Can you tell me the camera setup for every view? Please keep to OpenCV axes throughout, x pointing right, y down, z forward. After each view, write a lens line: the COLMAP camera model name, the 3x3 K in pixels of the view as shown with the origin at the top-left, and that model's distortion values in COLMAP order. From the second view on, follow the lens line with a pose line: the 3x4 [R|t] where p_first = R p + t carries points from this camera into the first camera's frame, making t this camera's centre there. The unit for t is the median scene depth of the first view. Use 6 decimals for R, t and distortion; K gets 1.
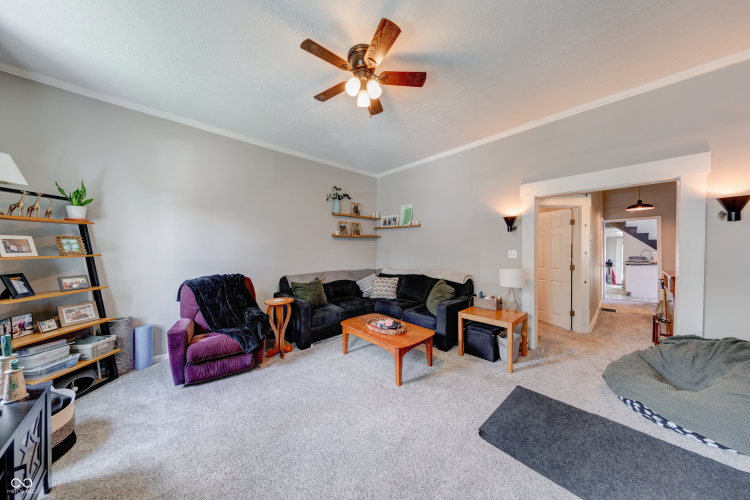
lens RADIAL K [[238.9, 0, 373.7], [0, 238.9, 249.3], [0, 0, 1]] dist [0.001149, -0.000037]
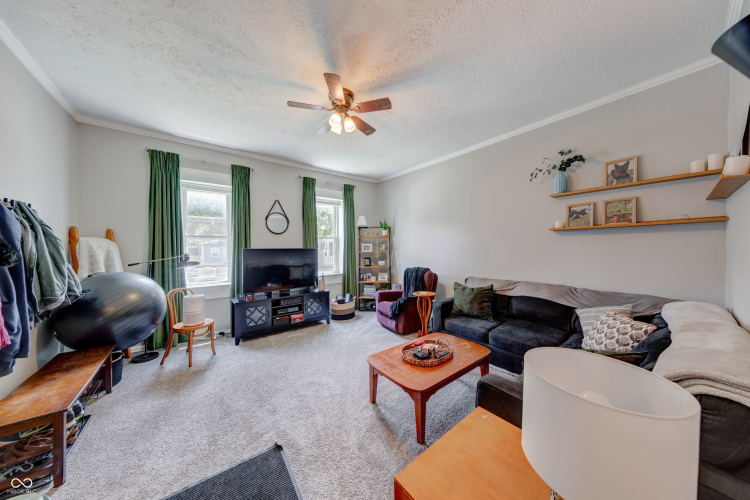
lens RADIAL K [[238.9, 0, 373.7], [0, 238.9, 249.3], [0, 0, 1]] dist [0.001149, -0.000037]
pose [[-0.107385, 0.014488, -0.994112, 0.518861], [0.003436, 0.999893, 0.014202, -0.013622], [0.994212, -0.001890, -0.107424, 0.571139]]
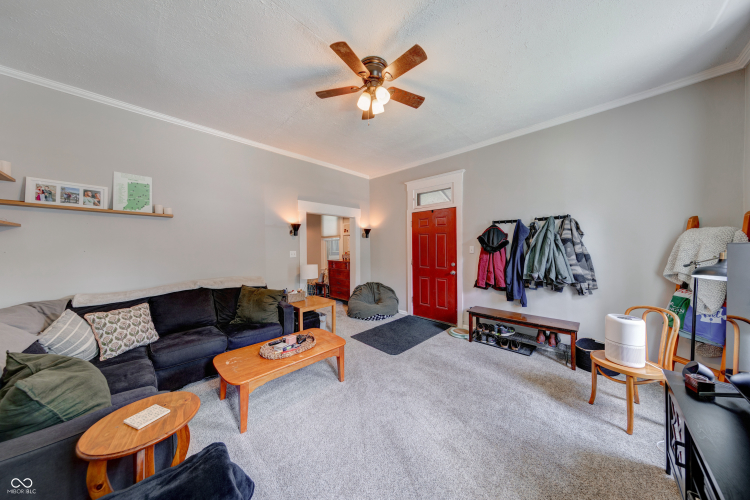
lens RADIAL K [[238.9, 0, 373.7], [0, 238.9, 249.3], [0, 0, 1]] dist [0.001149, -0.000037]
pose [[-0.075611, -0.001460, 0.997136, -0.555922], [0.019651, 0.999803, 0.002954, 0.000178], [-0.996944, 0.019818, -0.075568, 0.555686]]
